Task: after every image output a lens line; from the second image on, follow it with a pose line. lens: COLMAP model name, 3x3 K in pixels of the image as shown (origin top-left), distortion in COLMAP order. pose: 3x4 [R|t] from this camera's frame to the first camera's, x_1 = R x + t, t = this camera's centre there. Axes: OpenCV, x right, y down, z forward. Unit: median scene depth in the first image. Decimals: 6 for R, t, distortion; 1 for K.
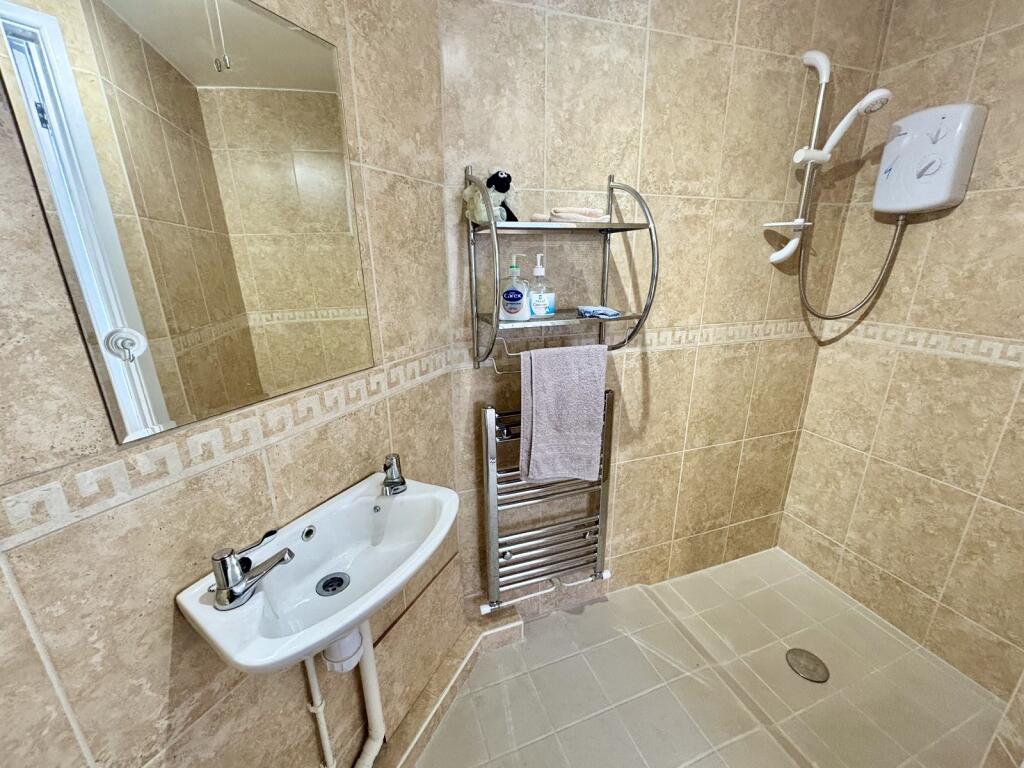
lens RADIAL K [[411.0, 0, 512.0], [0, 411.0, 384.0], [0, 0, 1]] dist [0.001267, -0.000200]
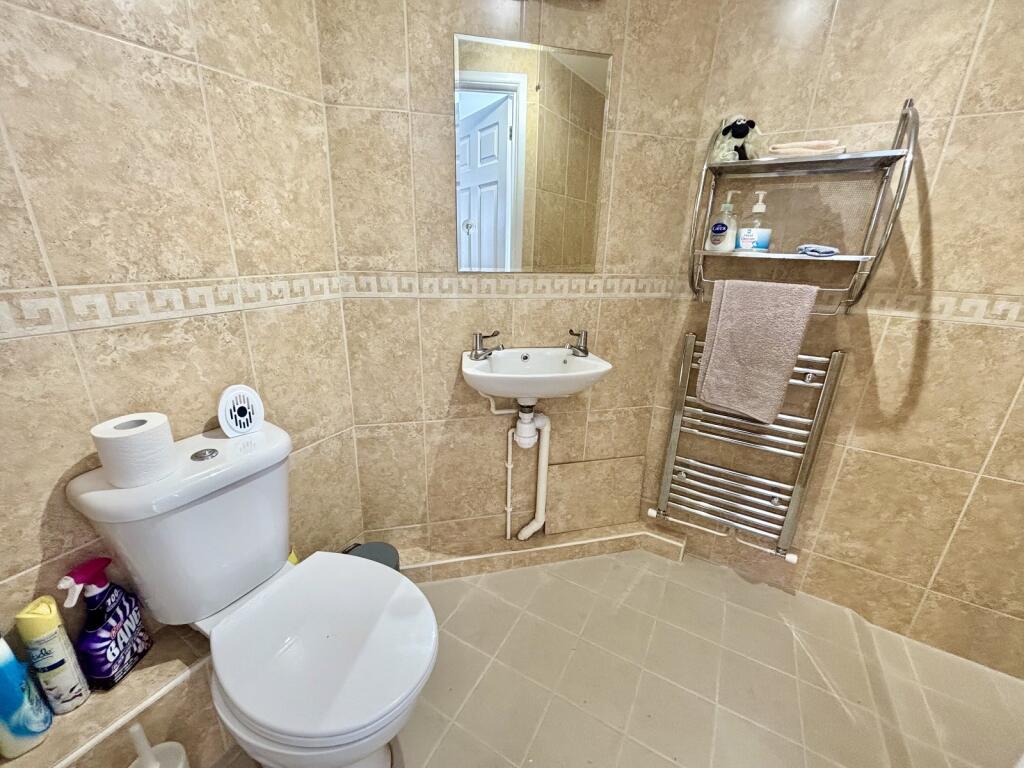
lens RADIAL K [[414.2, 0, 510.7], [0, 414.2, 384.5], [0, 0, 1]] dist [-0.001027, -0.000163]
pose [[0.639780, 0.273984, -0.718063, 0.535916], [-0.253089, 0.957294, 0.139768, 0.172433], [0.725691, 0.092313, 0.681799, -0.162295]]
